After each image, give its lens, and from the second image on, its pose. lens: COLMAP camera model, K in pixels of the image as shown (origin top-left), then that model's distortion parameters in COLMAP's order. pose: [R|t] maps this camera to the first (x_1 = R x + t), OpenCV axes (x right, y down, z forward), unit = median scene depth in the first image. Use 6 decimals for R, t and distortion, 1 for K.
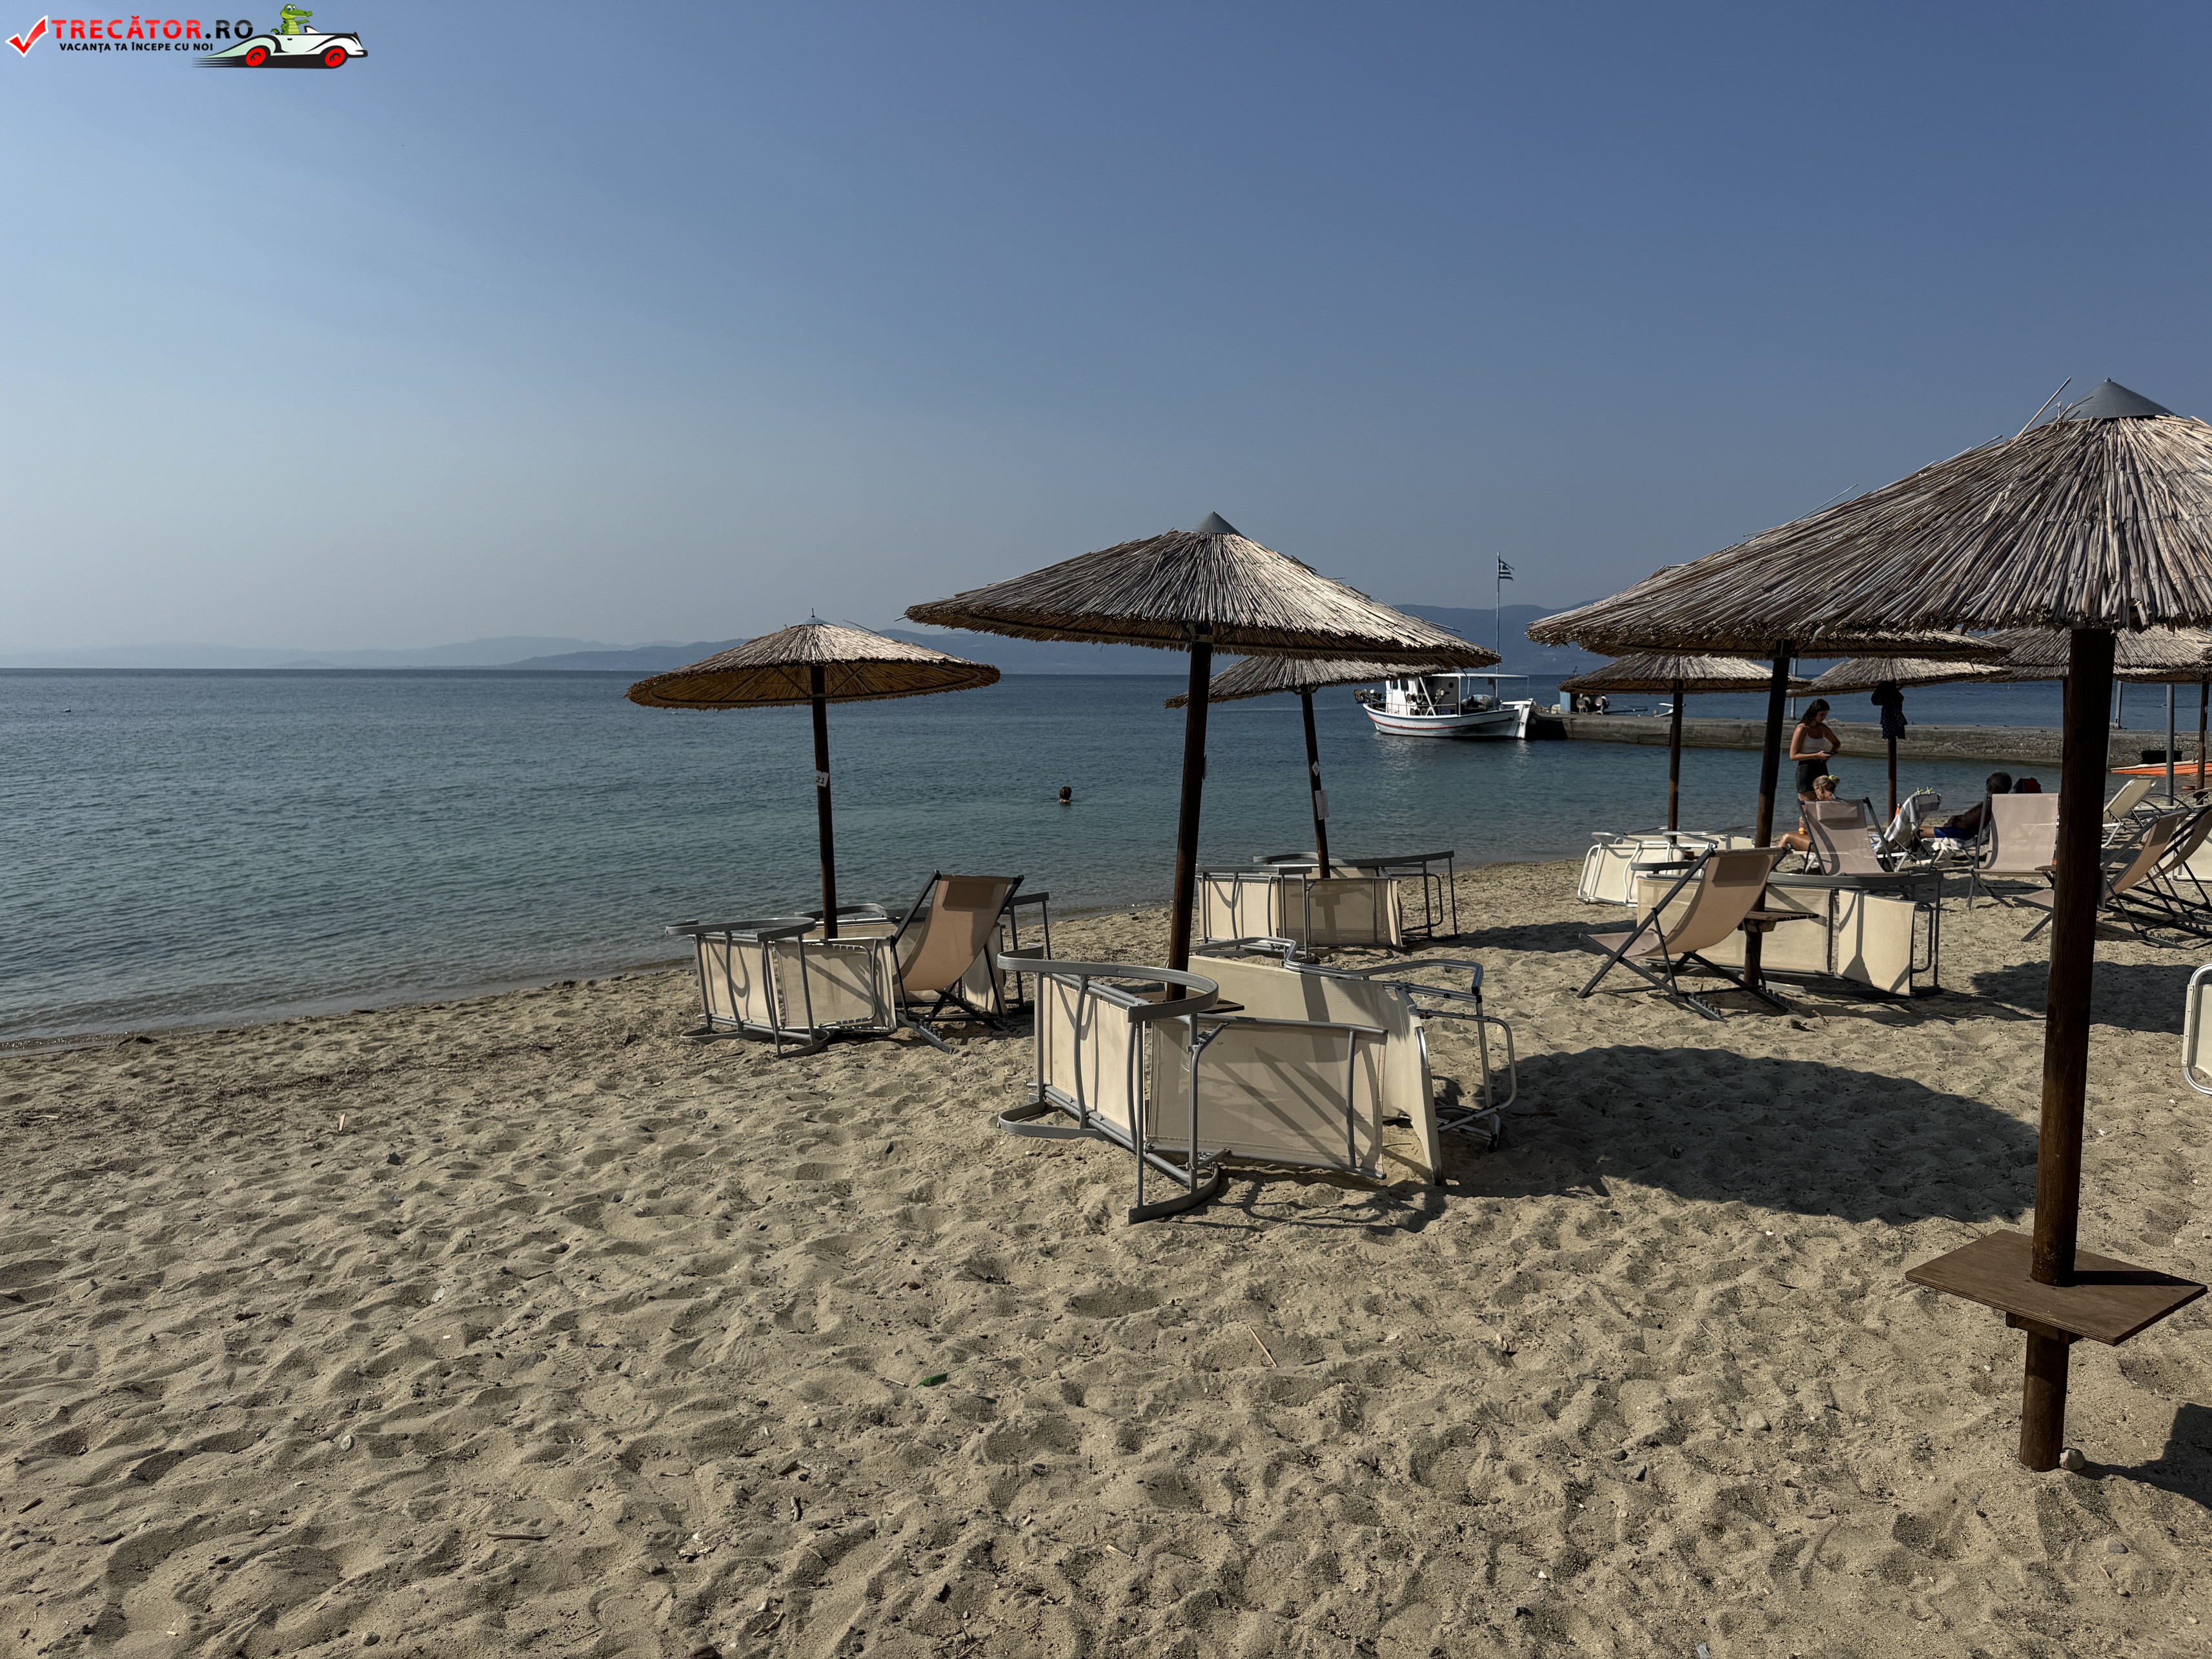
lens RADIAL K [[1630.9, 0, 1122.7], [0, 1630.9, 826.7], [0, 0, 1]] dist [0.004239, 0.004992]
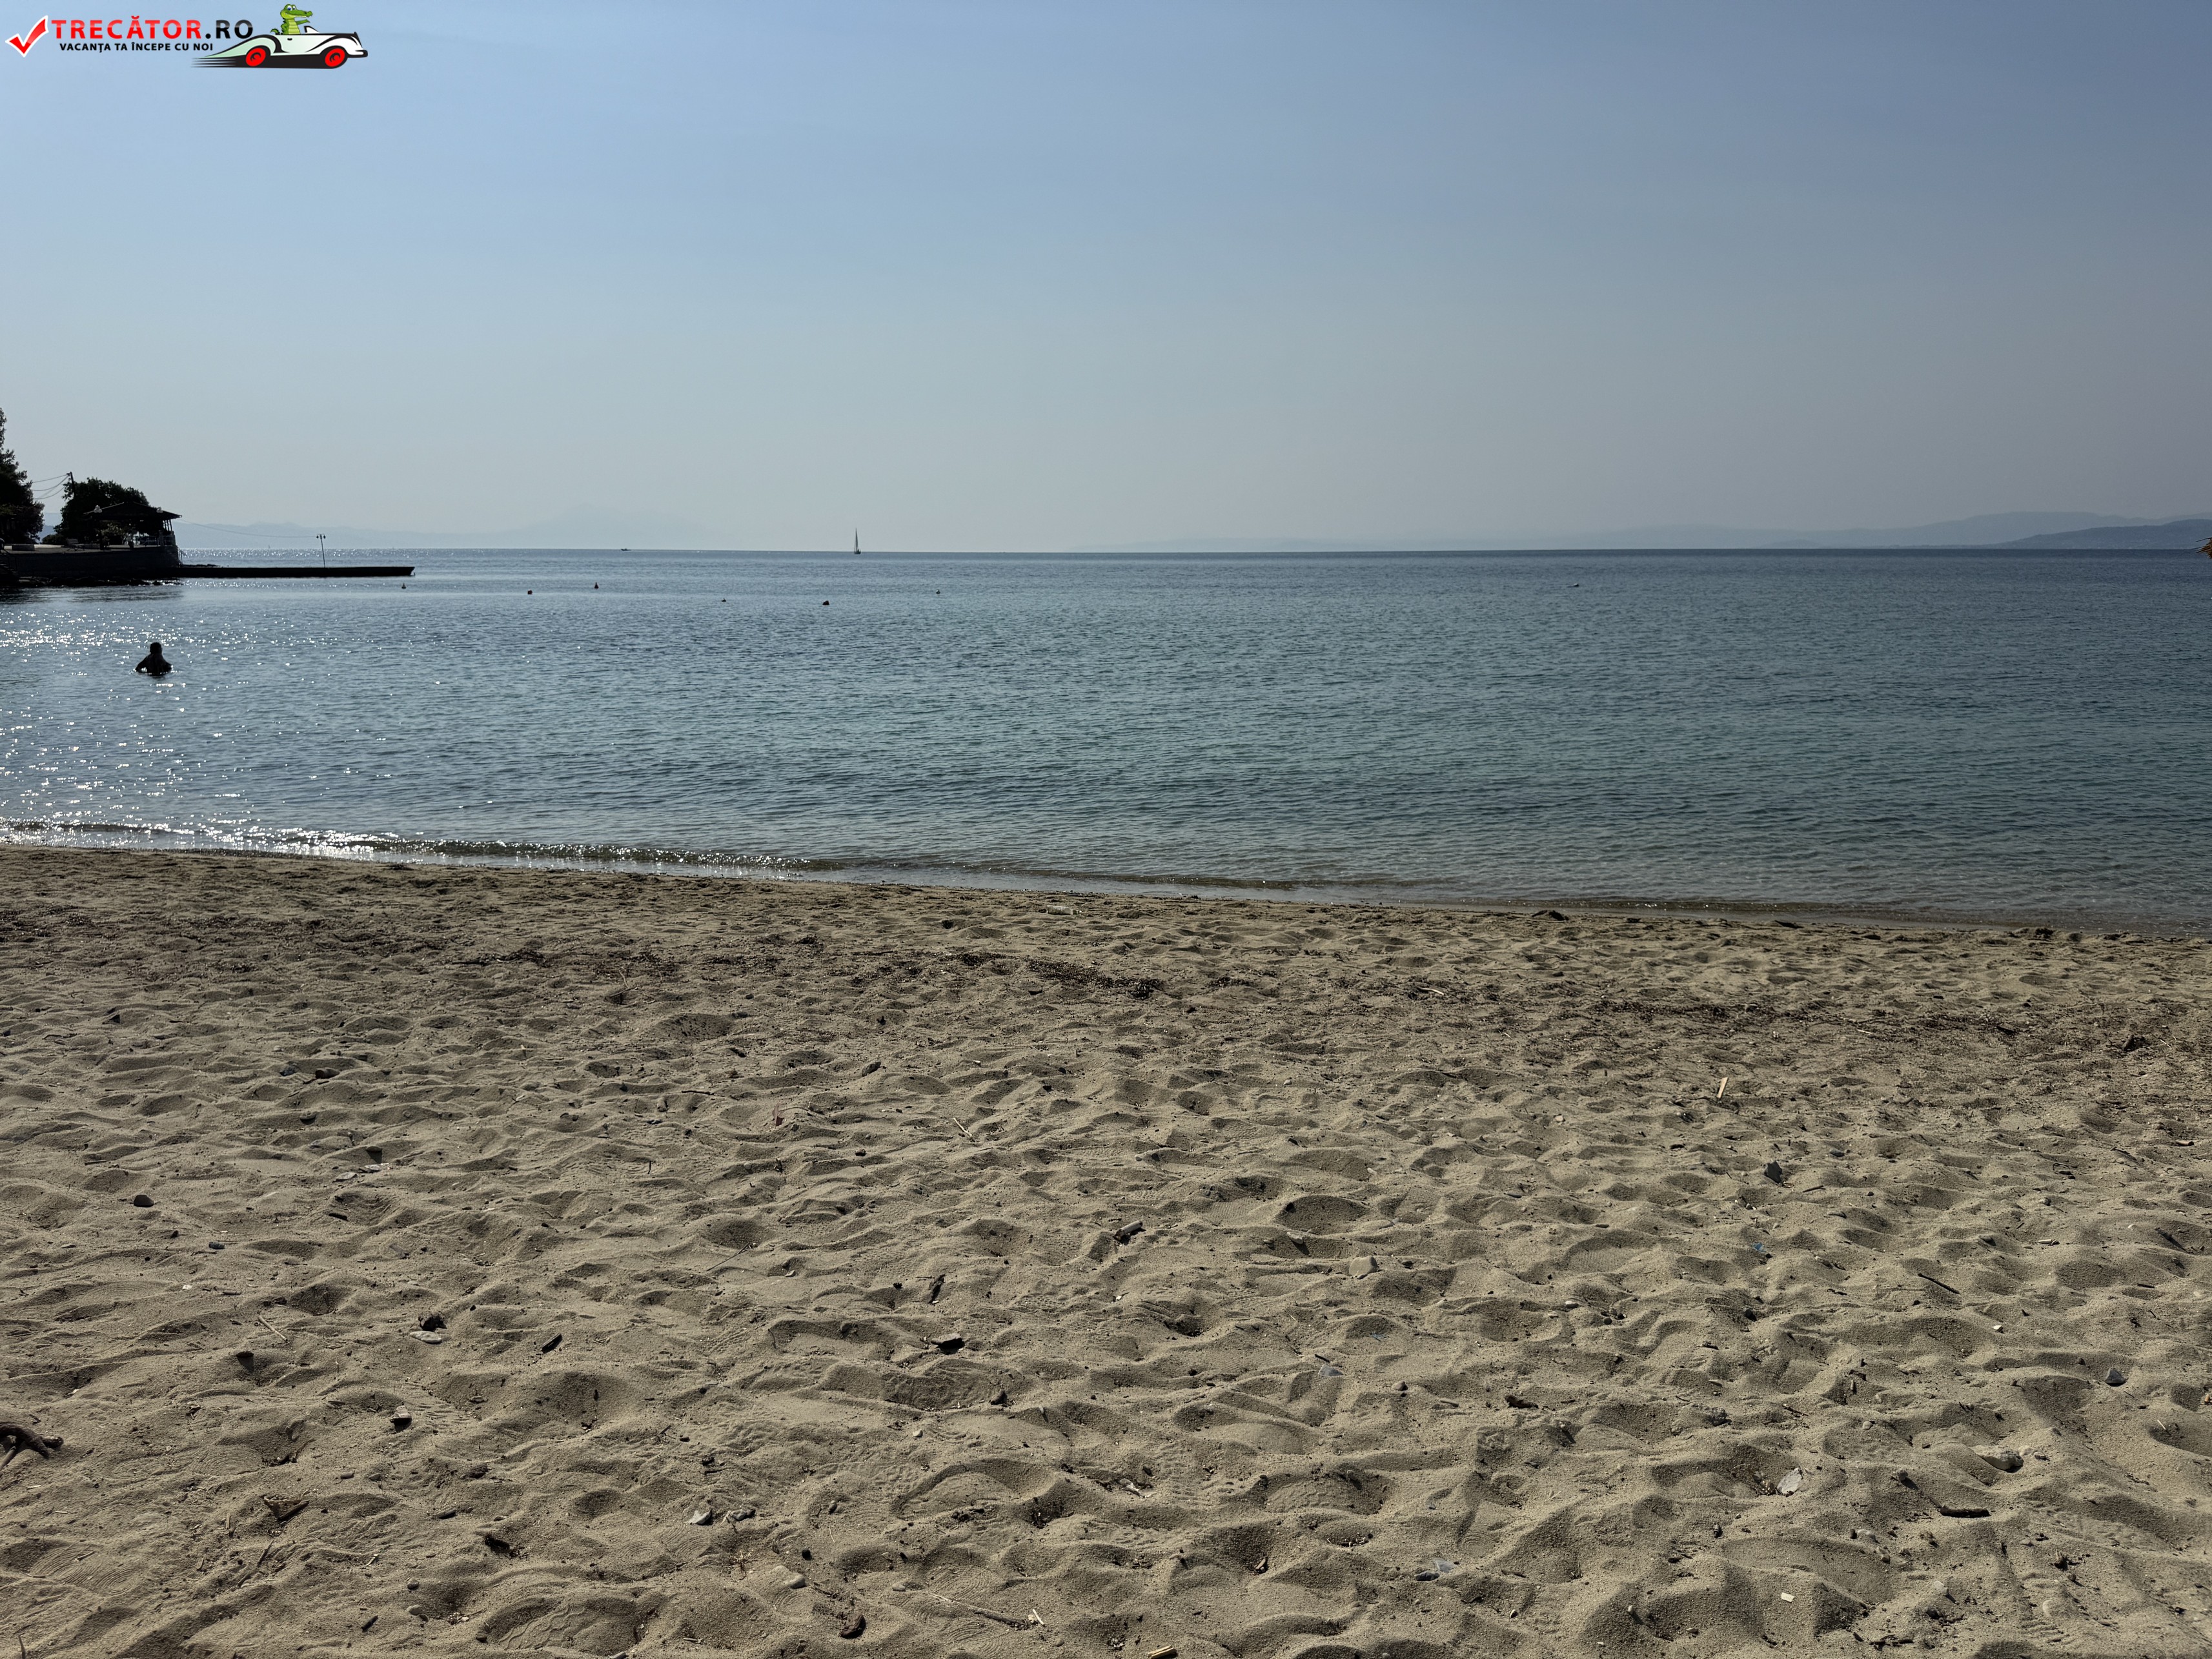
lens RADIAL K [[1630.9, 0, 1122.7], [0, 1630.9, 826.7], [0, 0, 1]] dist [0.004239, 0.004992]
pose [[0.660628, 0.144235, -0.736727, -0.126179], [-0.091135, 0.989520, 0.112006, -0.004398], [0.745161, -0.006853, 0.666850, 0.304568]]
